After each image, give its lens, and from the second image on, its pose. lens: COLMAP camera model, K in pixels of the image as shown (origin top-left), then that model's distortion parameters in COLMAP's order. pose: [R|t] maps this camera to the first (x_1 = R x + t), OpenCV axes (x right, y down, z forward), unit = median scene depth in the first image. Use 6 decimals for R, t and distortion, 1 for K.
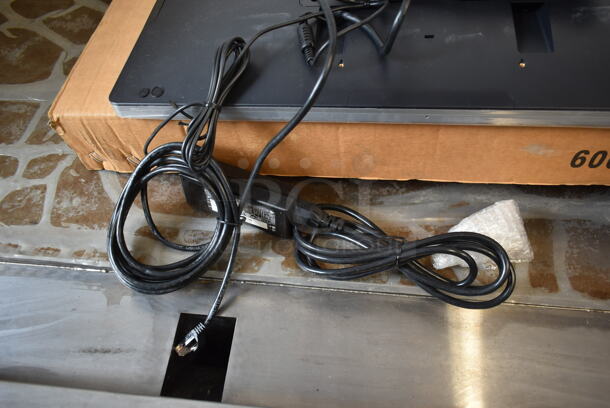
lens RADIAL K [[485.3, 0, 307.2], [0, 485.3, 188.7], [0, 0, 1]] dist [-0.016453, 0.004692]
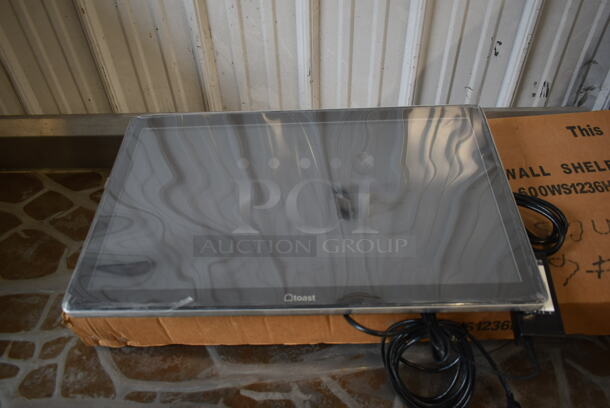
lens RADIAL K [[485.3, 0, 307.2], [0, 485.3, 188.7], [0, 0, 1]] dist [-0.016453, 0.004692]
pose [[0.996590, -0.065570, 0.050085, 0.127524], [0.074159, 0.977928, -0.195337, -0.175769], [-0.036172, 0.198385, 0.979456, -0.461412]]
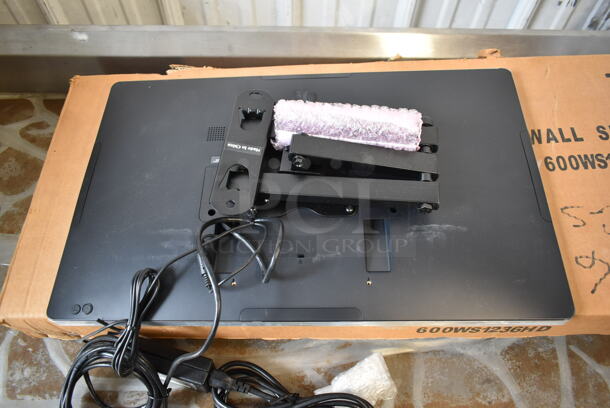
lens RADIAL K [[485.3, 0, 307.2], [0, 485.3, 188.7], [0, 0, 1]] dist [-0.016453, 0.004692]
pose [[0.992396, -0.078325, 0.094949, 0.126535], [0.070742, 0.994220, 0.080761, -0.467059], [-0.100726, -0.073430, 0.992201, -0.208208]]
